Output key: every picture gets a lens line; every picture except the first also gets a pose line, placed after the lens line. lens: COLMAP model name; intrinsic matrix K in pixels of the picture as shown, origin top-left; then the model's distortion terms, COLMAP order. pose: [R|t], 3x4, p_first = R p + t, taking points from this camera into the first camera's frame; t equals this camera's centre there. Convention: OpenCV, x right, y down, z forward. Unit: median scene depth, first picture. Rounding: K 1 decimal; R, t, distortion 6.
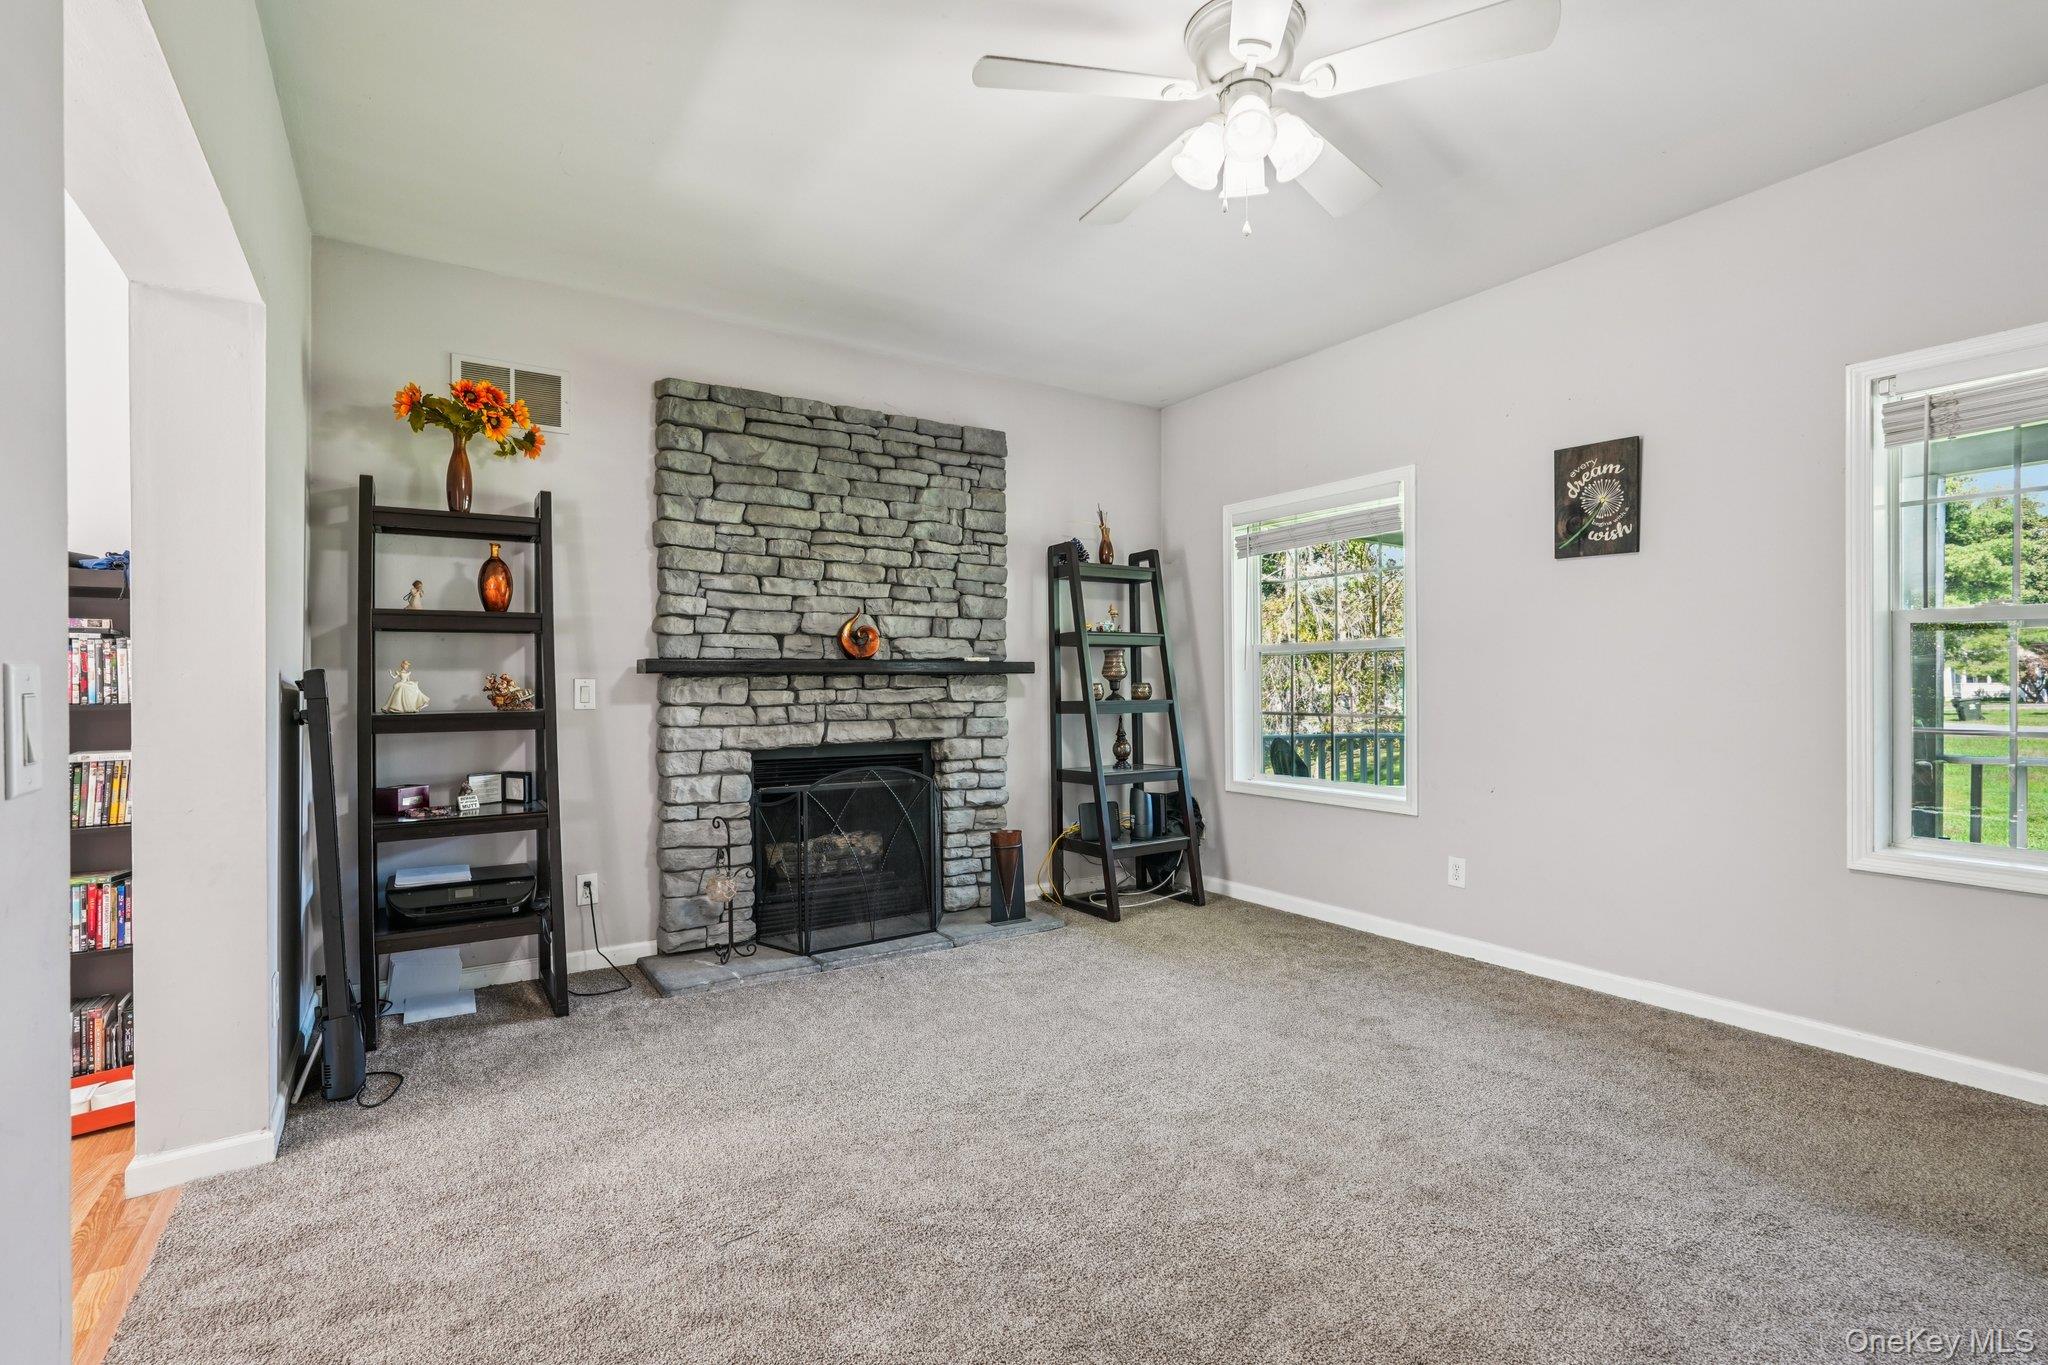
lens RADIAL K [[930.8, 0, 1032.9], [0, 930.8, 684.5], [0, 0, 1]] dist [0.003861, 0.000320]
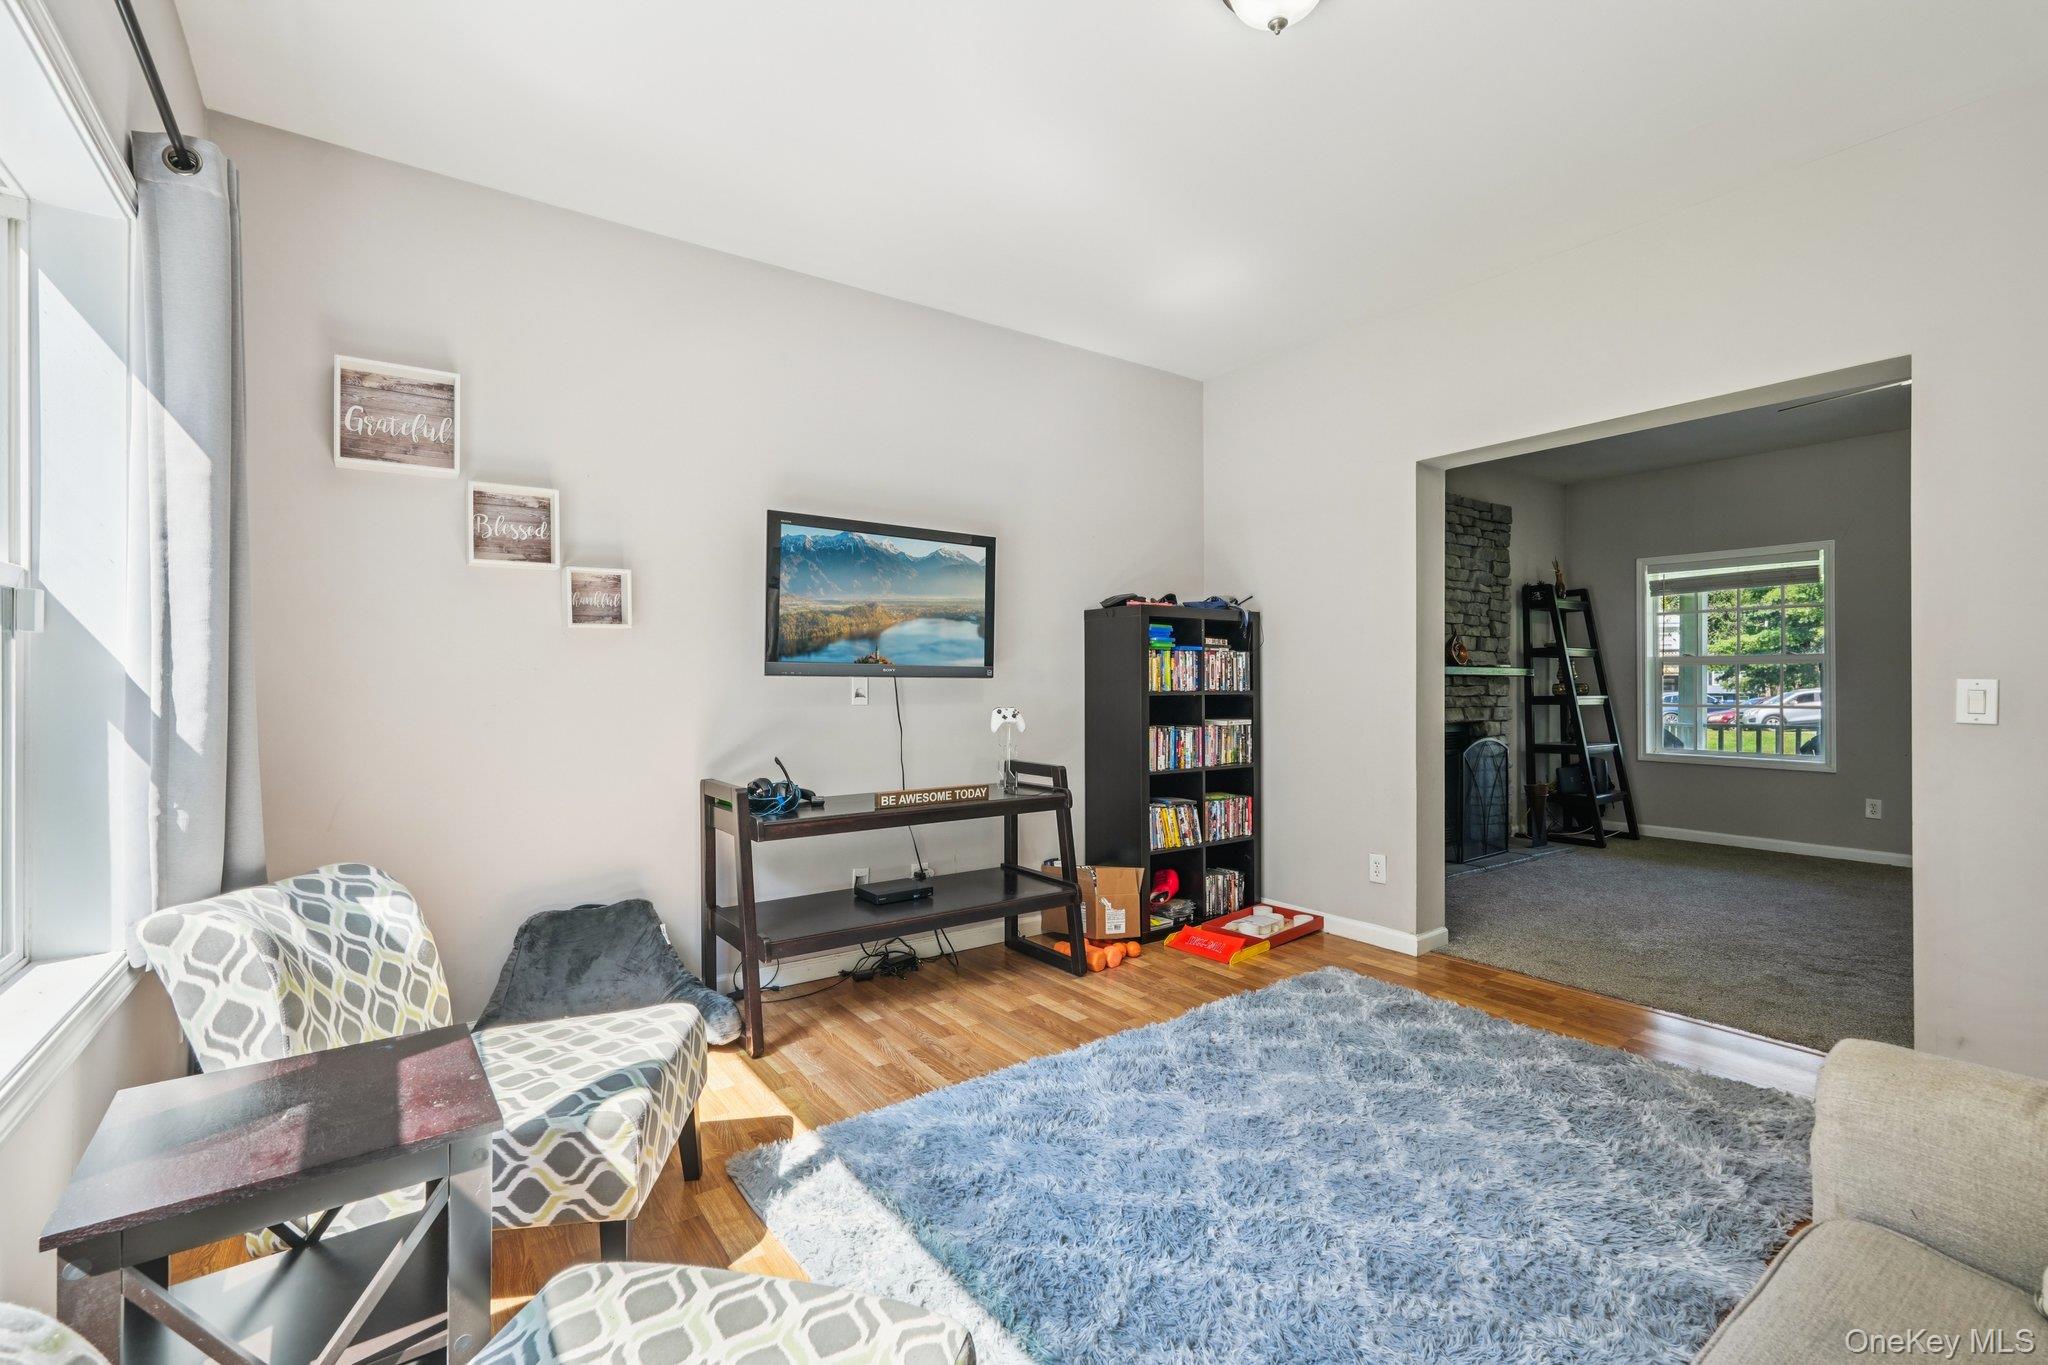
lens RADIAL K [[930.8, 0, 1015.1], [0, 930.8, 680.7], [0, 0, 1]] dist [0.003861, 0.000320]
pose [[0.998496, 0.005772, 0.054517, -0.878557], [-0.005668, 0.999982, -0.002062, 0.002428], [-0.054528, 0.001750, 0.998511, -0.386795]]
